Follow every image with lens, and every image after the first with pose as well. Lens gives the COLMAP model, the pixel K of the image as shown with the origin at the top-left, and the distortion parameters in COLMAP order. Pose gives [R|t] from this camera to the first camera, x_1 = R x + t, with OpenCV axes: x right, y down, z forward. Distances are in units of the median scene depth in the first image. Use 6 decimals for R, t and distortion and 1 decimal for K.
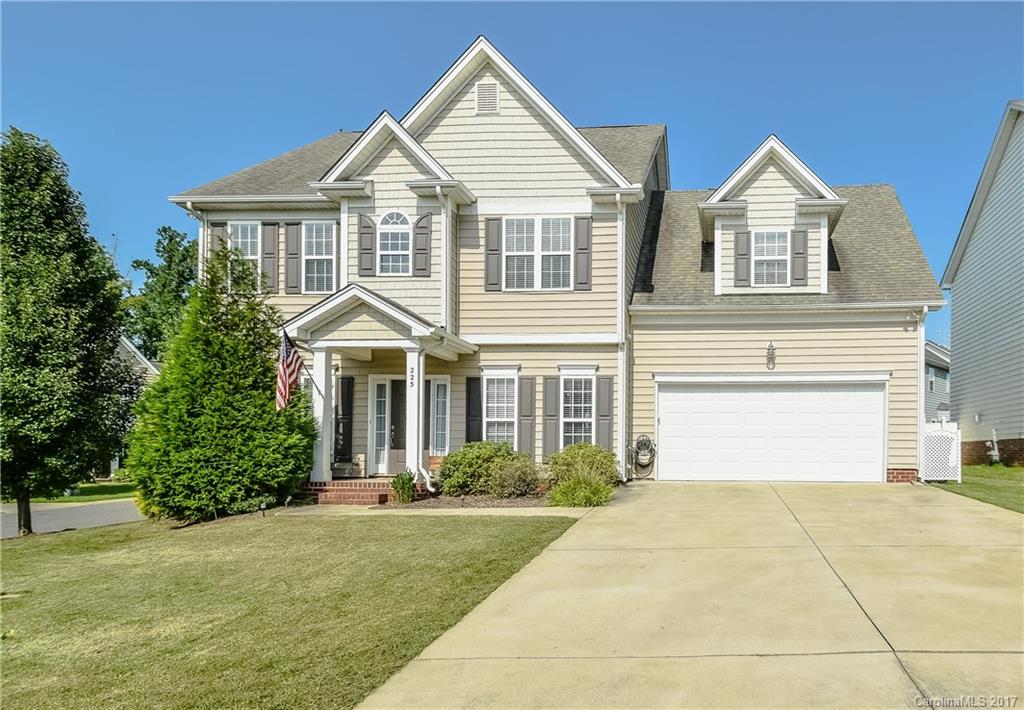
lens RADIAL K [[1266.3, 0, 512.1], [0, 1266.3, 355.5], [0, 0, 1]] dist [0.015566, 0.000000]
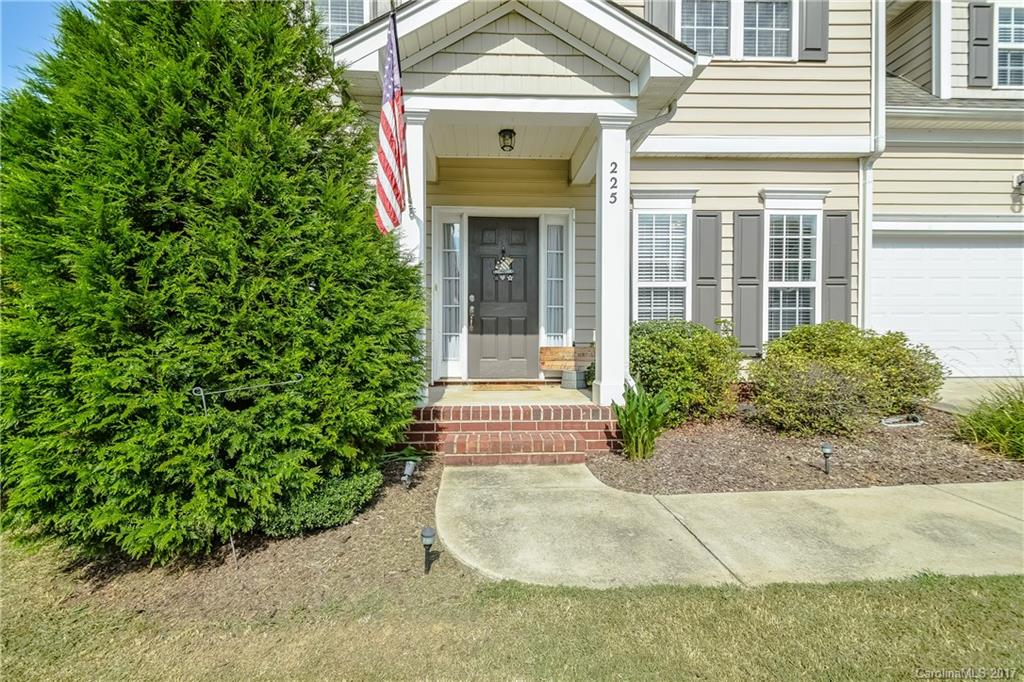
lens RADIAL K [[871.4, 0, 511.8], [0, 871.4, 341.9], [0, 0, 1]] dist [0.013484, -0.015374]
pose [[0.973210, -0.011485, 0.229631, -0.192603], [-0.007354, 0.996685, 0.081018, 0.050577], [-0.229800, -0.080536, 0.969900, 0.695652]]
